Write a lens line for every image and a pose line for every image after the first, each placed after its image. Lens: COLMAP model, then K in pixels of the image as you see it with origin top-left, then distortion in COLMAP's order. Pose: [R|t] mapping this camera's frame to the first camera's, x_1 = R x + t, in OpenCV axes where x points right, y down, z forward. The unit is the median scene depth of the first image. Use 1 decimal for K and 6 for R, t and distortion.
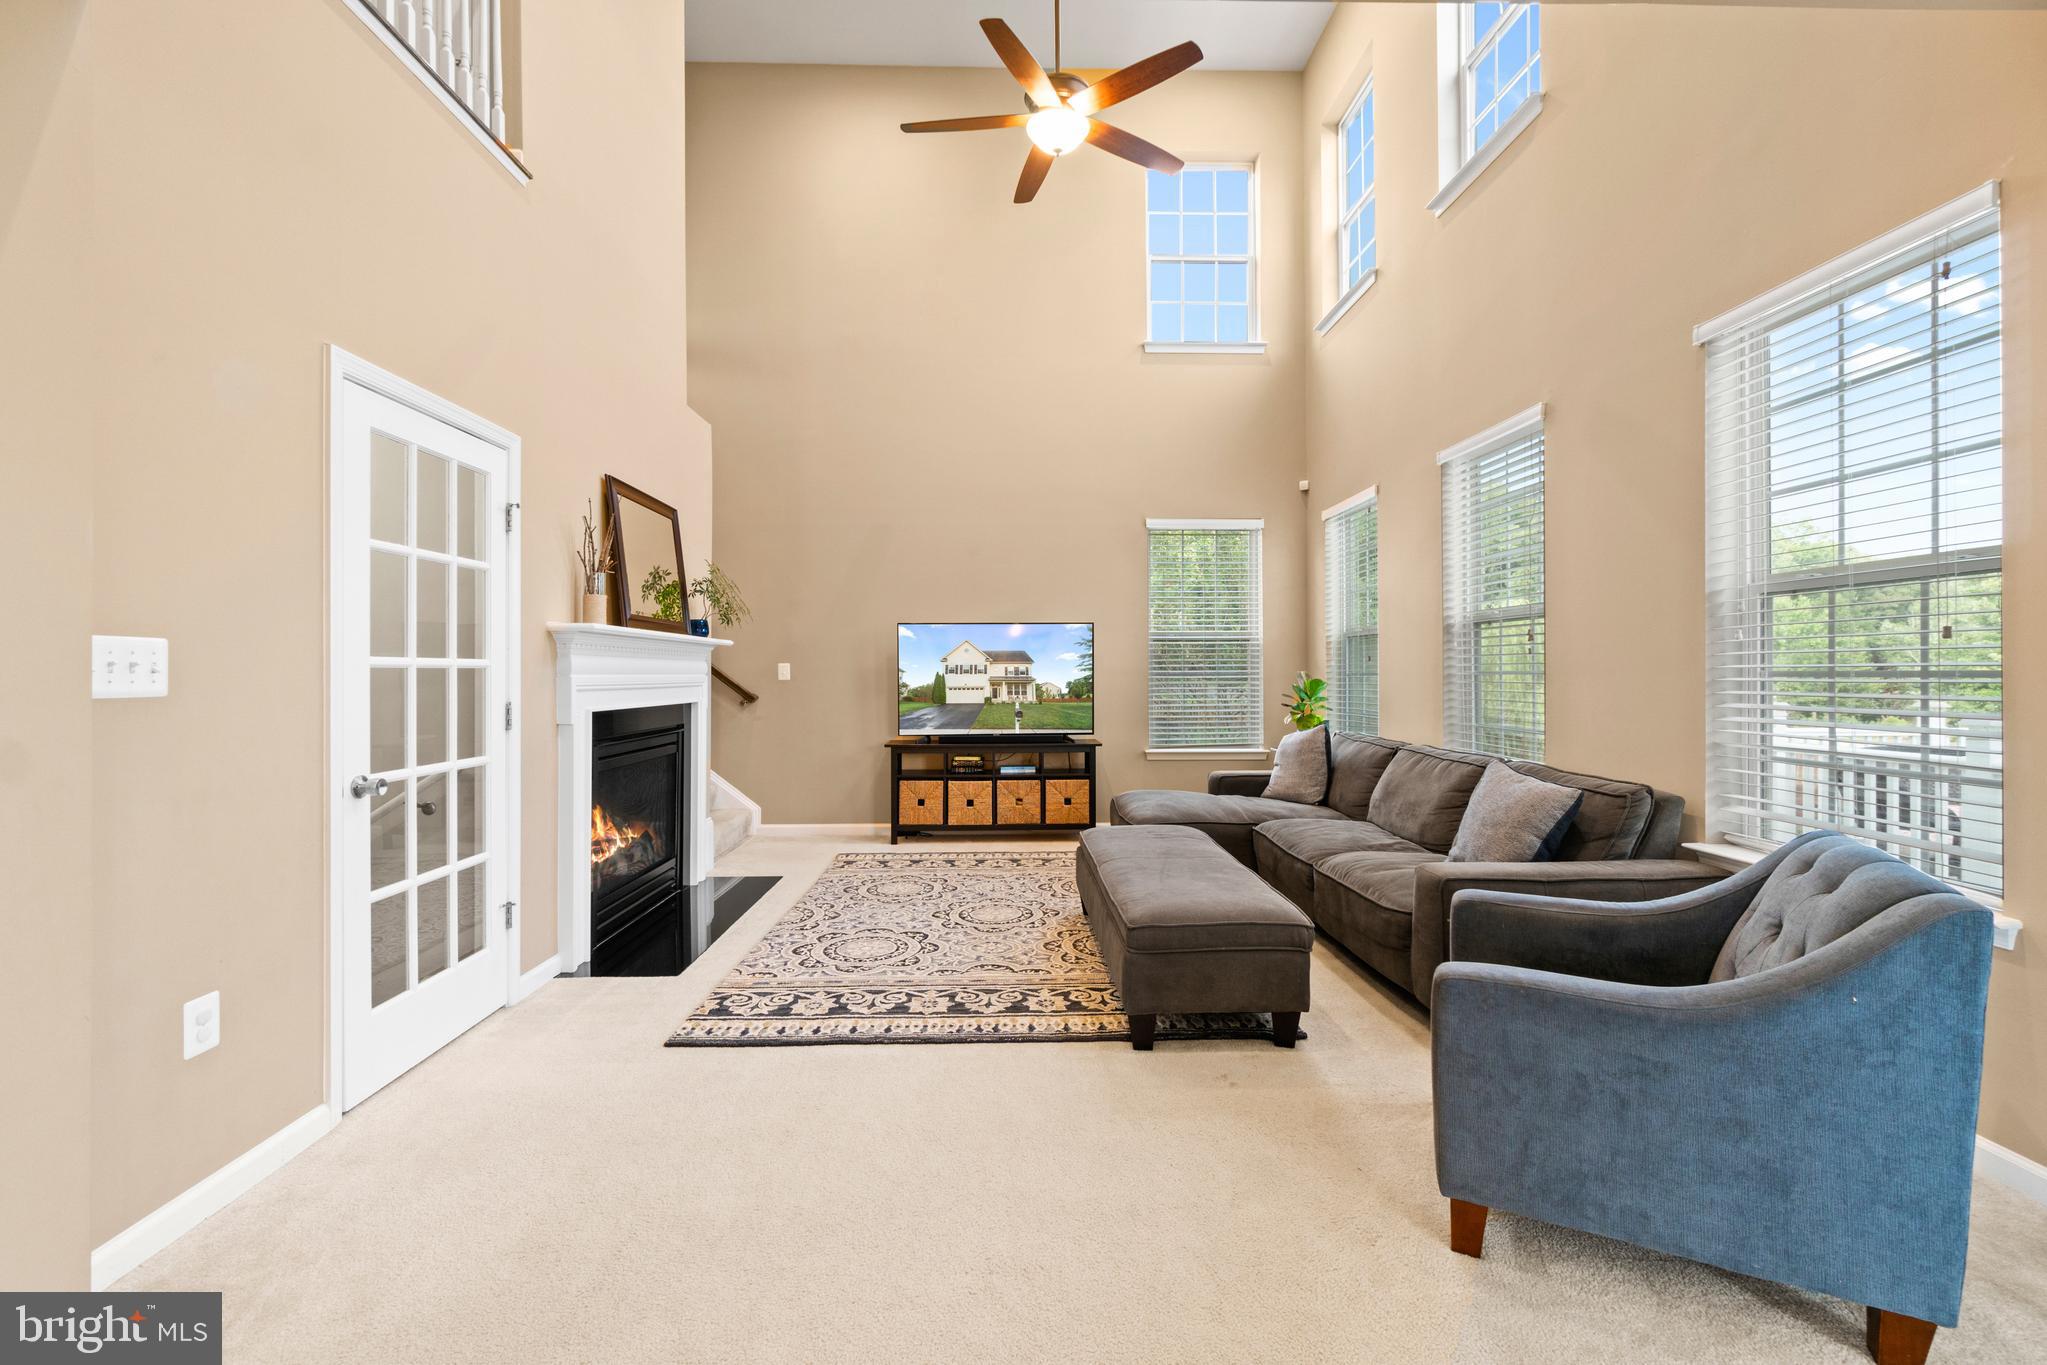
lens RADIAL K [[885.9, 0, 1003.7], [0, 885.9, 670.2], [0, 0, 1]] dist [-0.003261, -0.000993]
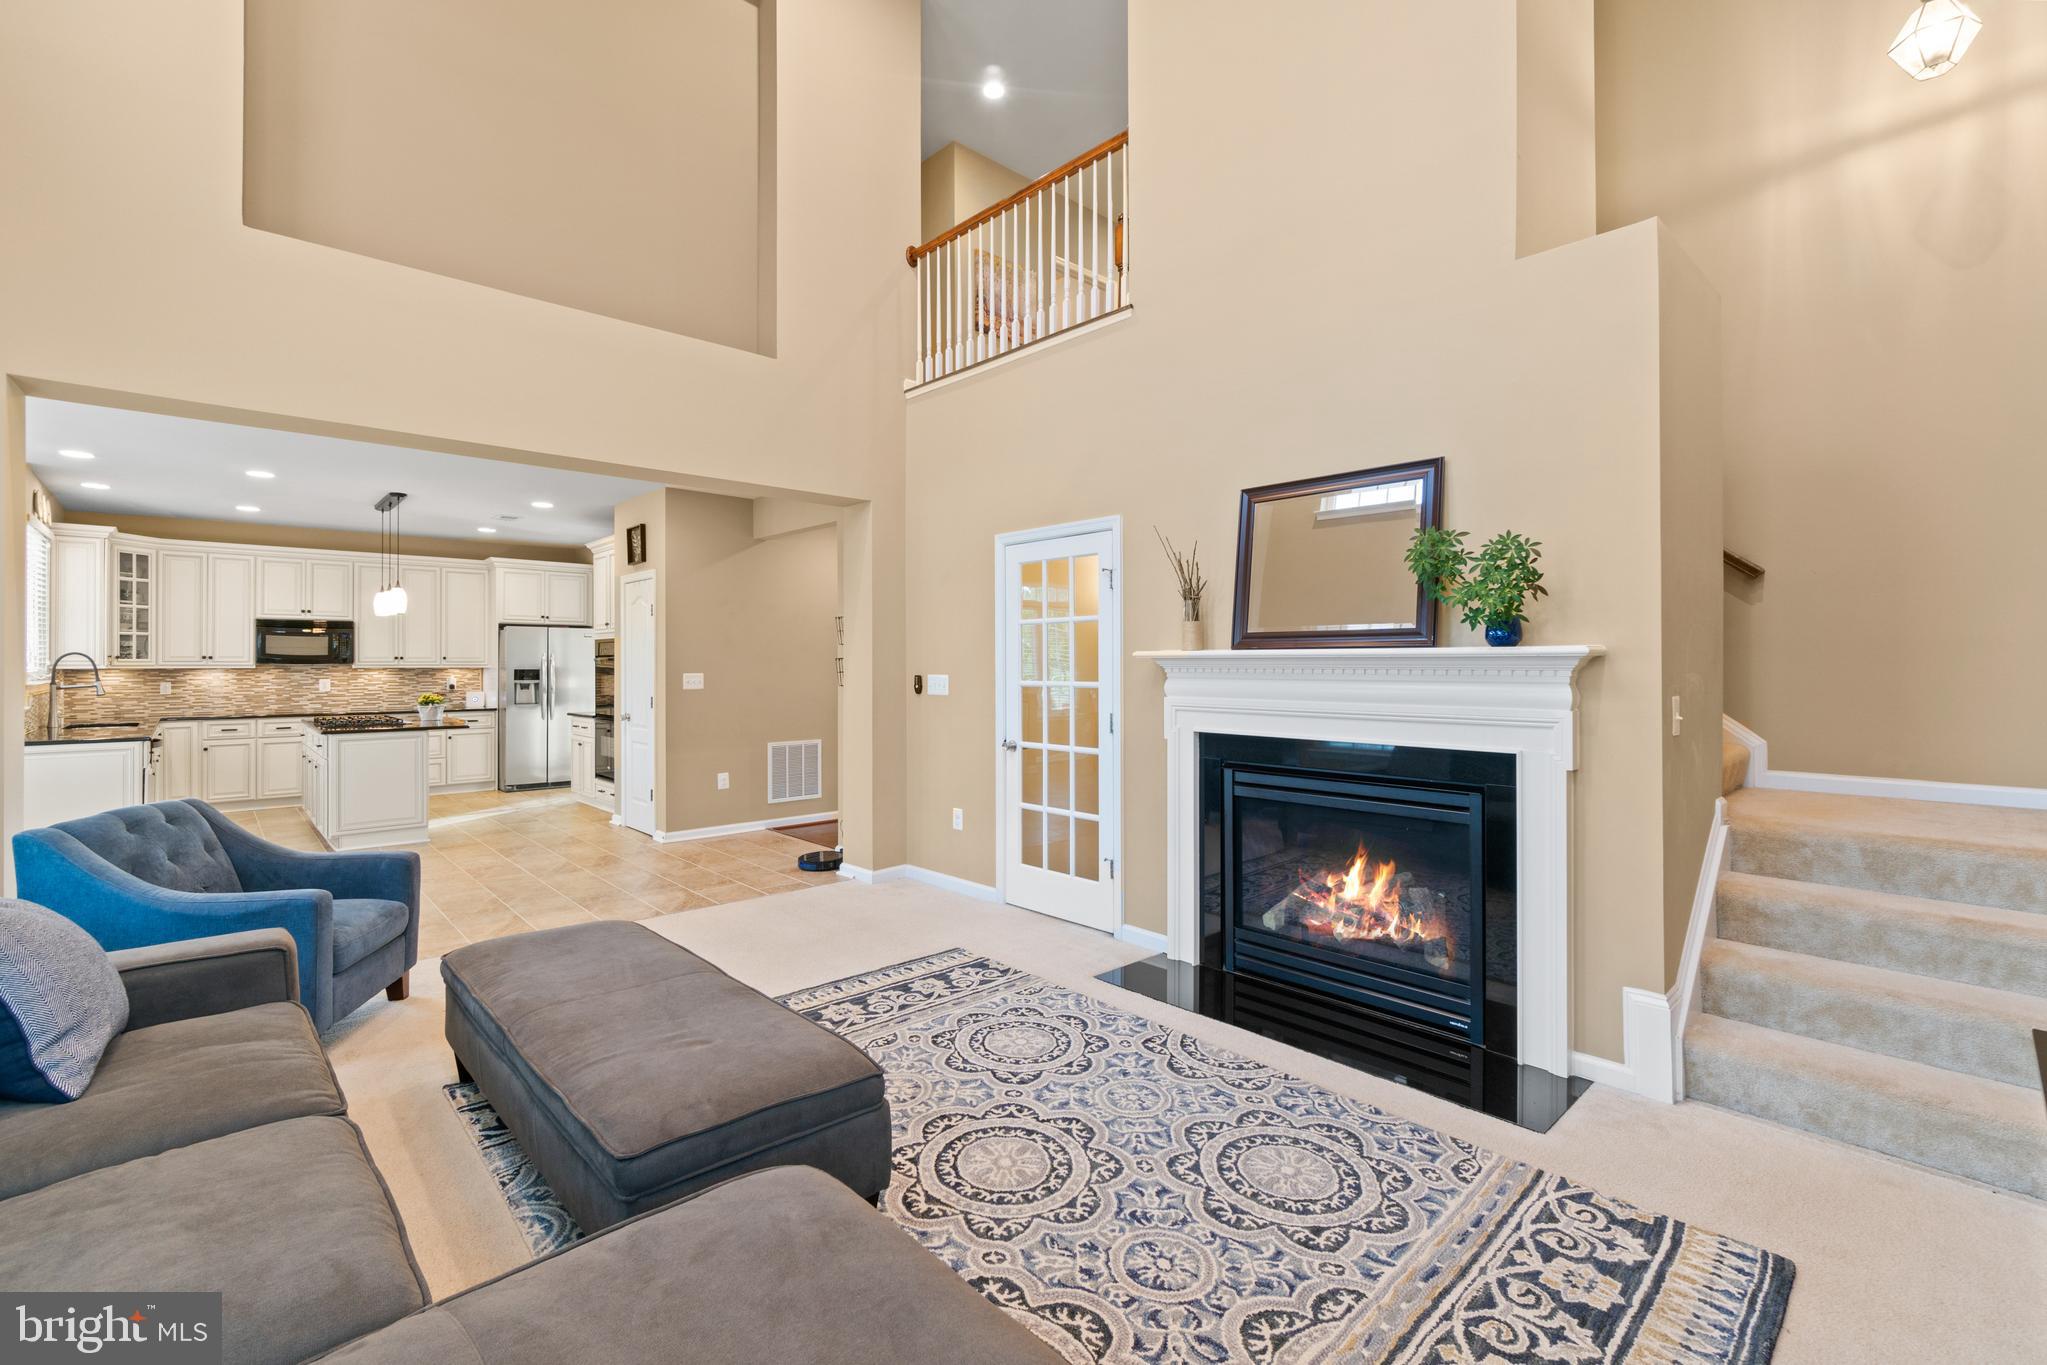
lens RADIAL K [[885.9, 0, 1008.4], [0, 885.9, 658.8], [0, 0, 1]] dist [-0.003261, -0.000993]
pose [[-0.745636, -0.005820, -0.666328, 0.394695], [0.004980, 0.999885, -0.014306, -0.024506], [0.666335, -0.013985, -0.745522, 1.597131]]
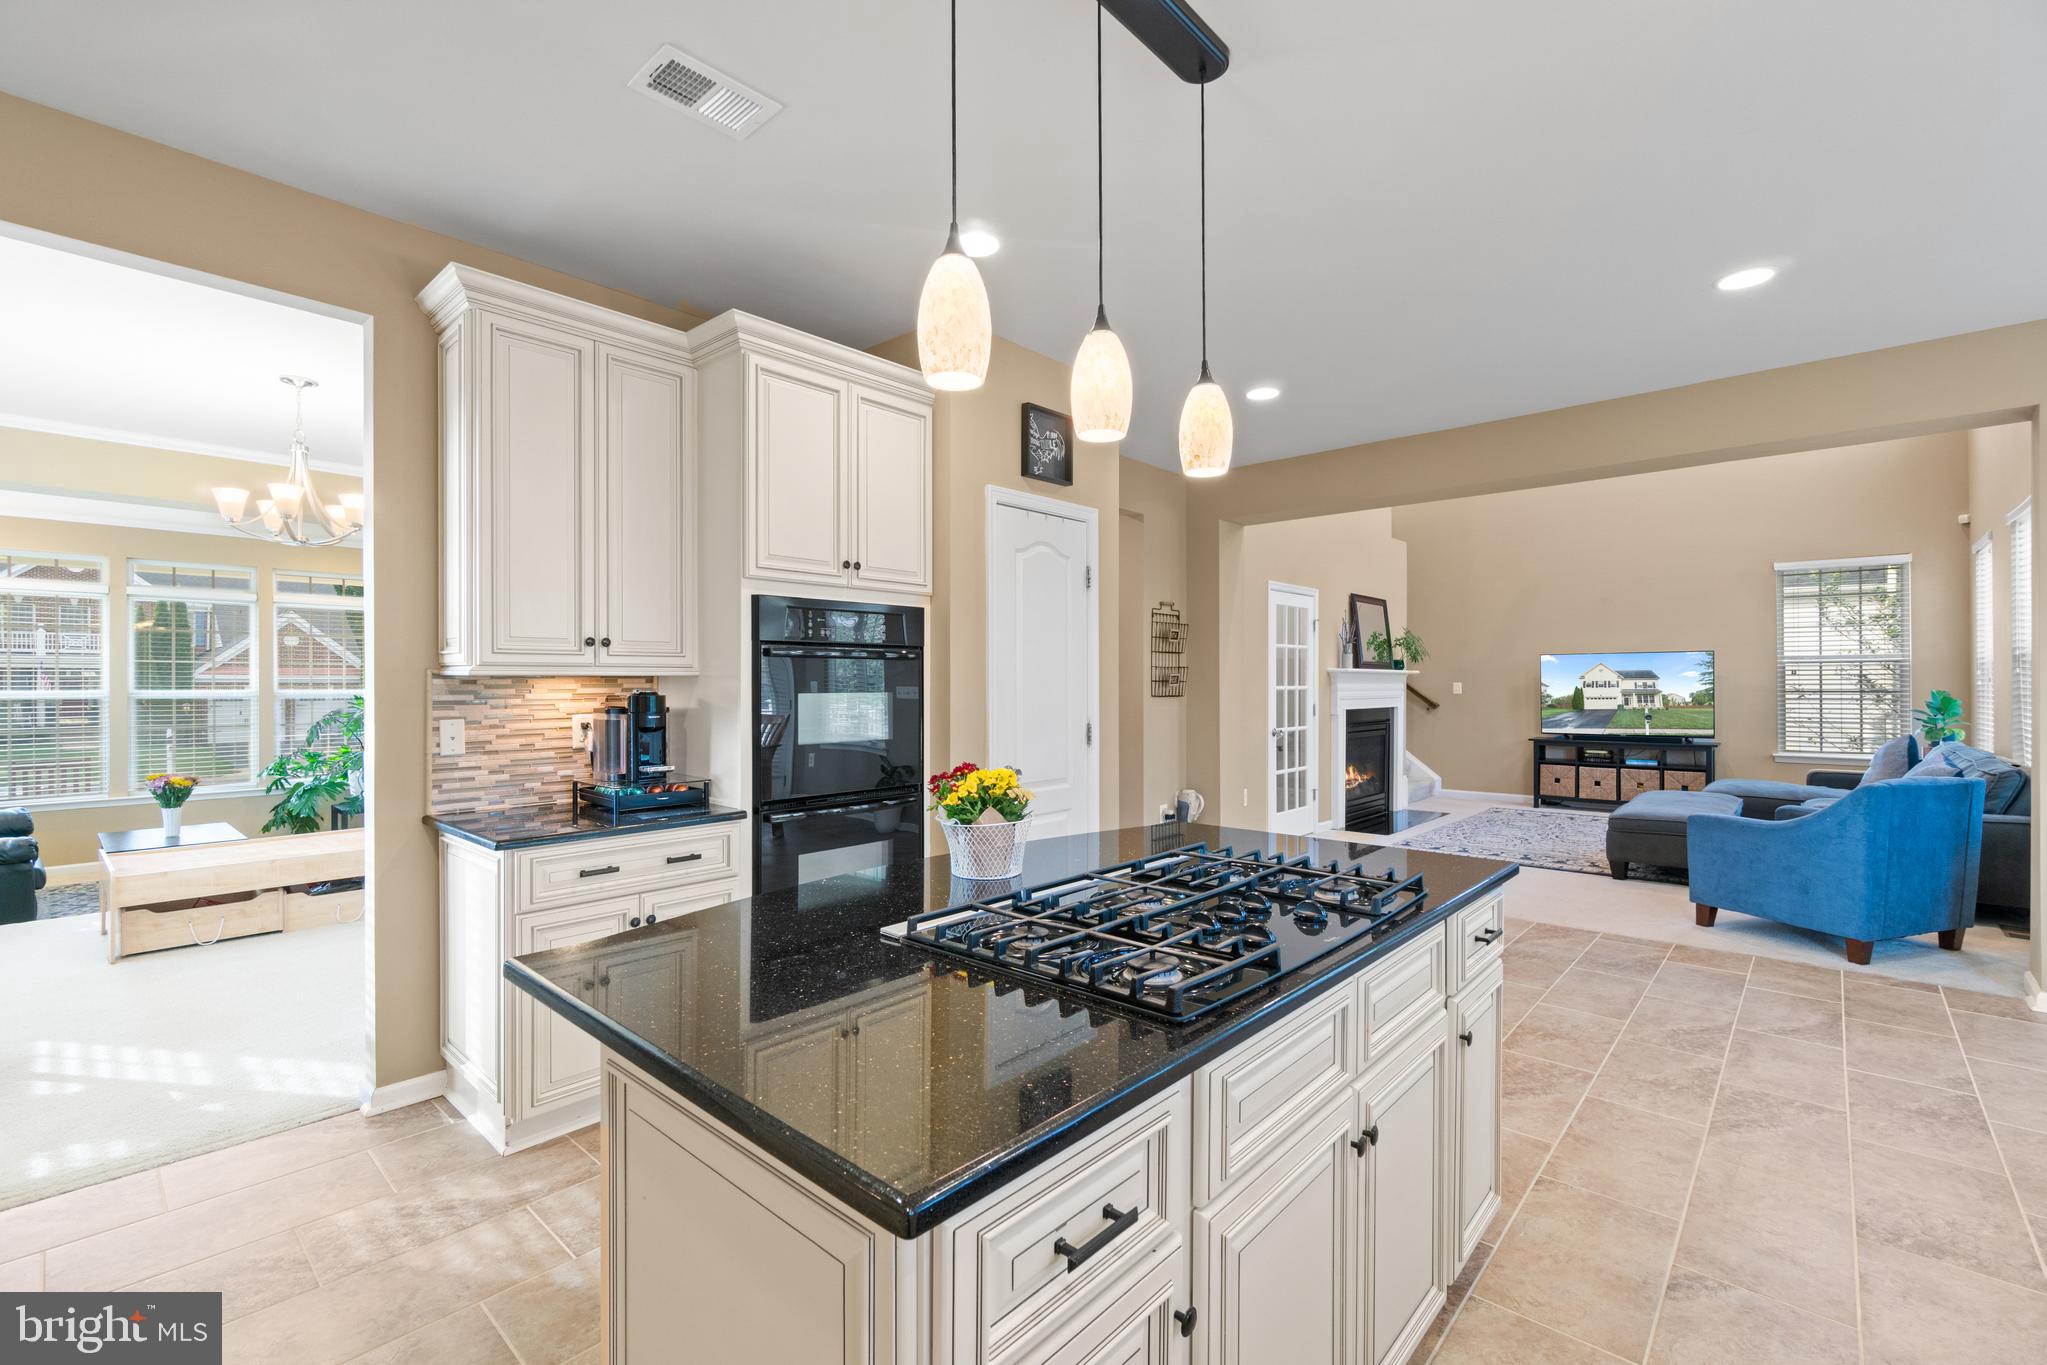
lens RADIAL K [[885.9, 0, 1012.1], [0, 885.9, 685.1], [0, 0, 1]] dist [-0.003261, -0.000993]
pose [[0.727275, -0.001206, -0.686345, 0.390298], [0.009680, 0.999917, 0.008500, -0.033790], [0.686278, -0.012825, 0.727227, -1.039961]]
